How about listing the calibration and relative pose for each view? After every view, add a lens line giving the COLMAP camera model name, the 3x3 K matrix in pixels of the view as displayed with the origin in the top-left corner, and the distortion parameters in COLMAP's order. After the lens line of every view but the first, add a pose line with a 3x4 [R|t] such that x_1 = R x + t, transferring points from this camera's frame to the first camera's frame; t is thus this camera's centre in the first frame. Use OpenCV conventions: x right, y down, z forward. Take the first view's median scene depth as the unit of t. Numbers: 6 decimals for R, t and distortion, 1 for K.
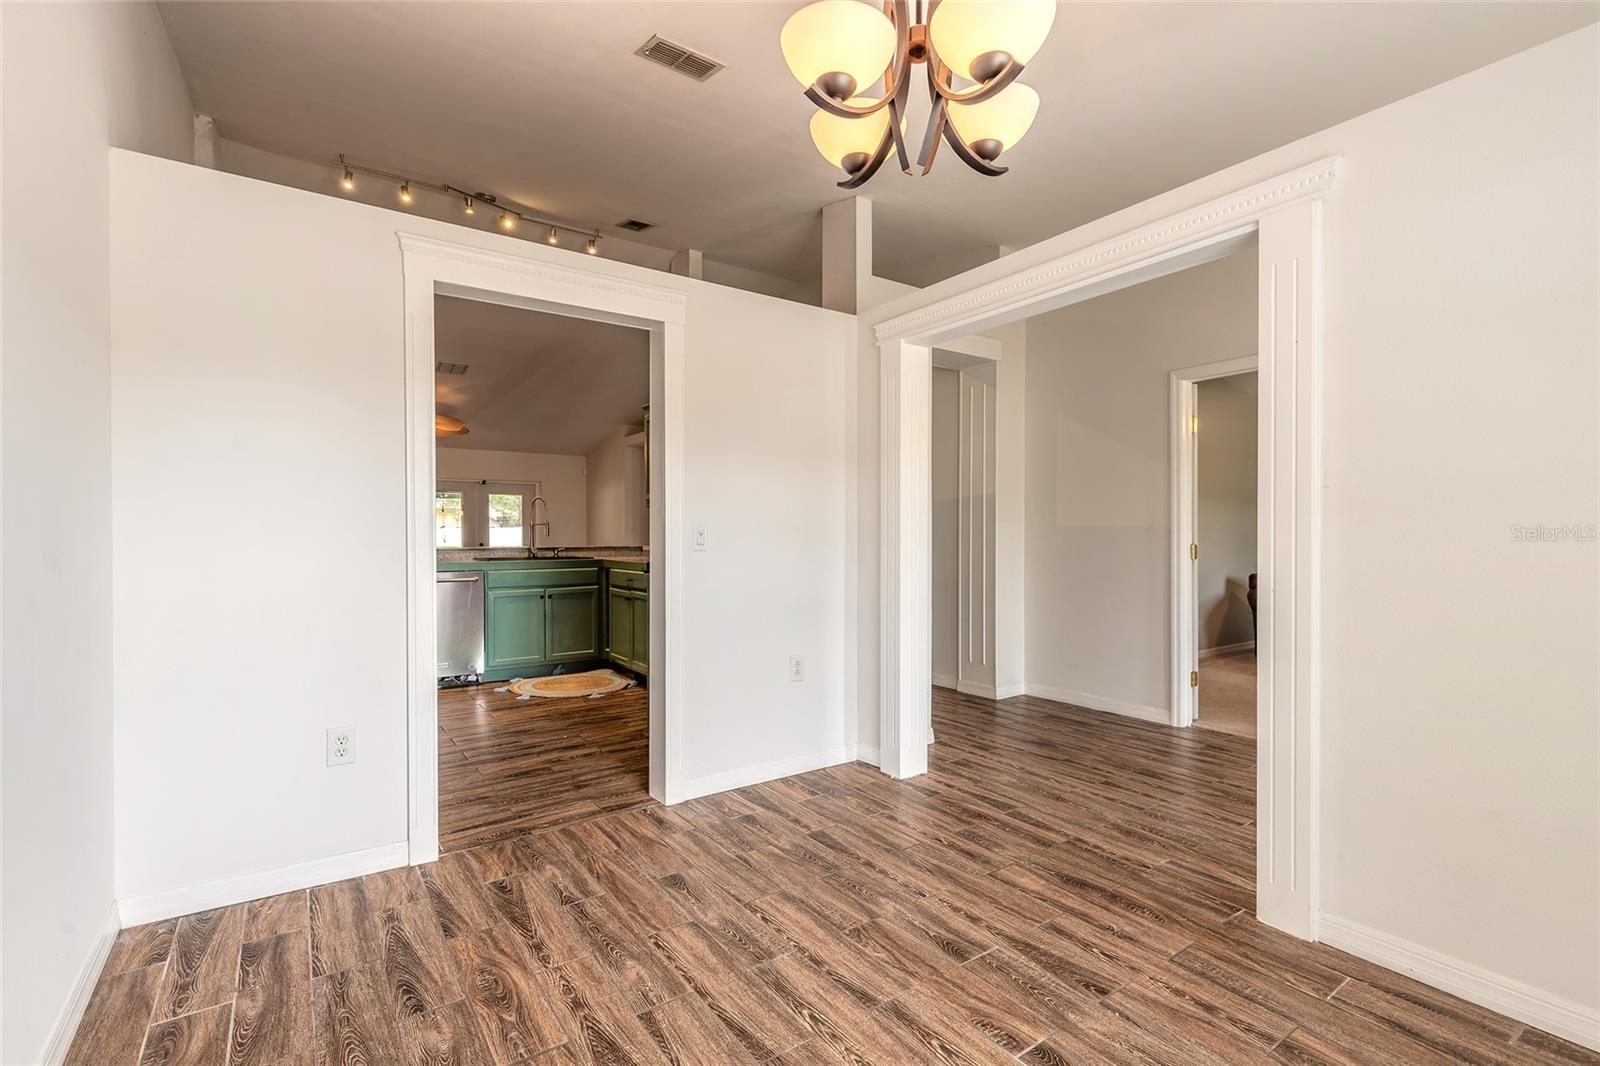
lens RADIAL K [[719.4, 0, 793.4], [0, 719.4, 534.7], [0, 0, 1]] dist [0.008487, -0.001671]
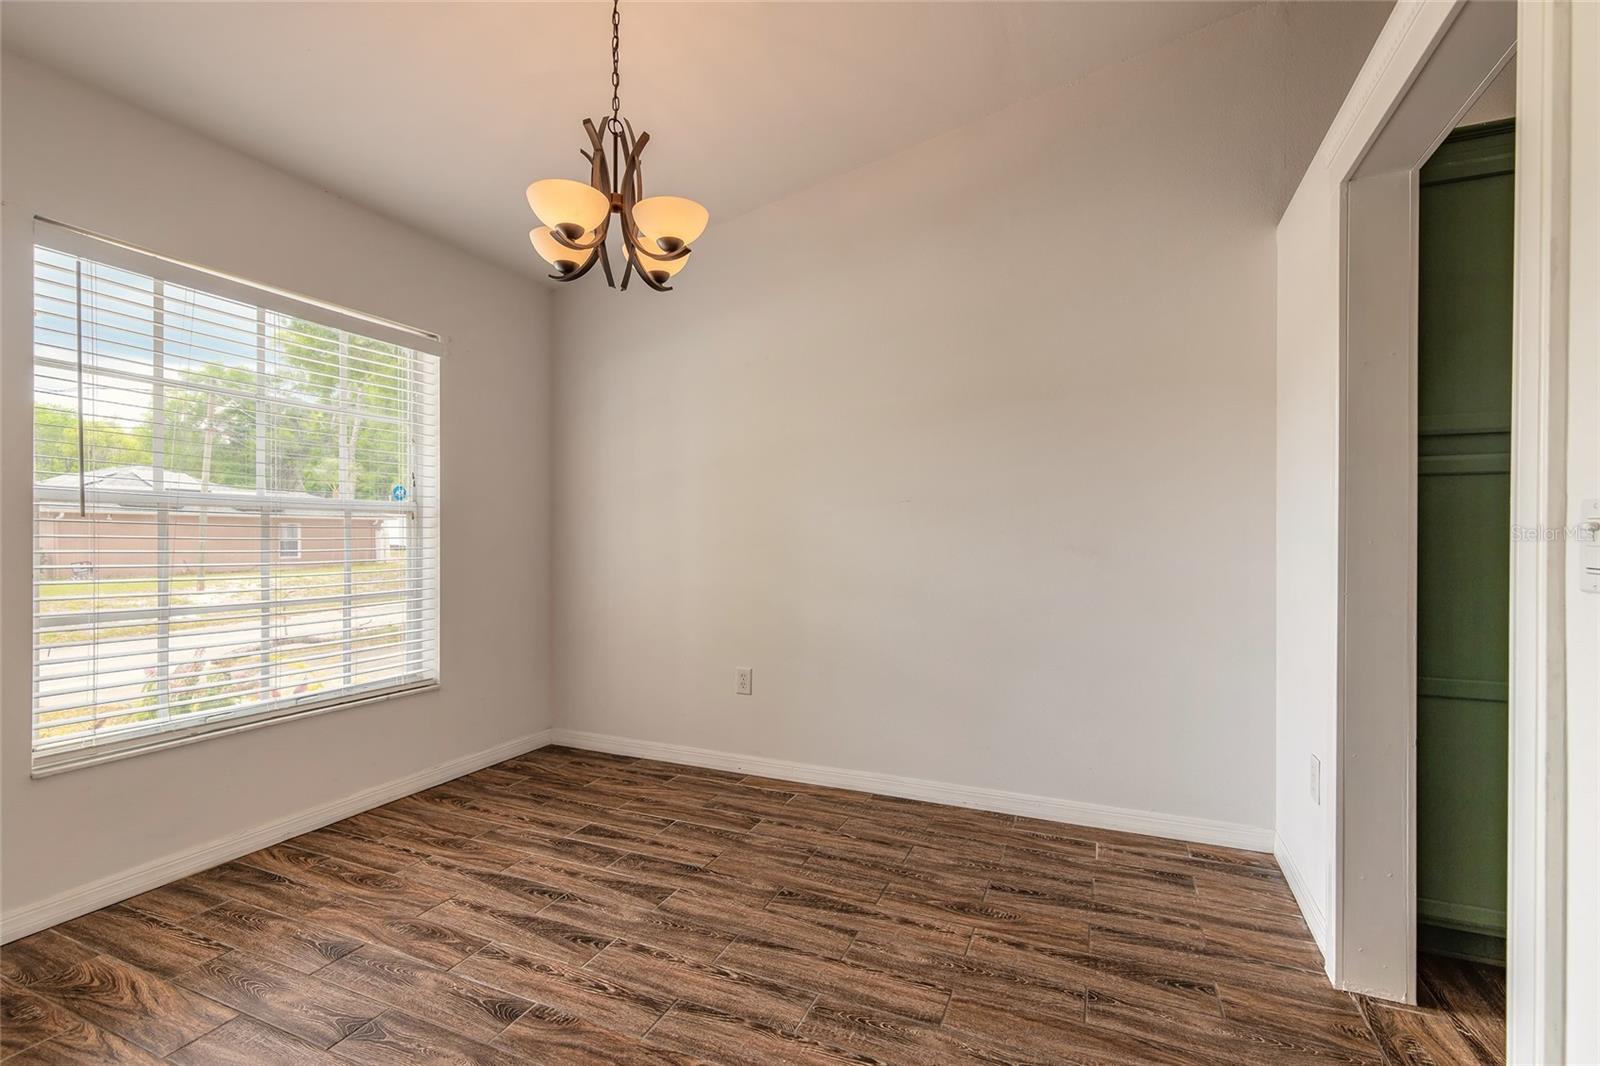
lens RADIAL K [[719.4, 0, 796.4], [0, 719.4, 538.8], [0, 0, 1]] dist [0.008487, -0.001671]
pose [[-0.848724, -0.000806, -0.528835, 0.303953], [-0.004008, 0.999980, 0.004907, 0.001047], [0.528820, 0.006284, -0.848711, 1.169646]]
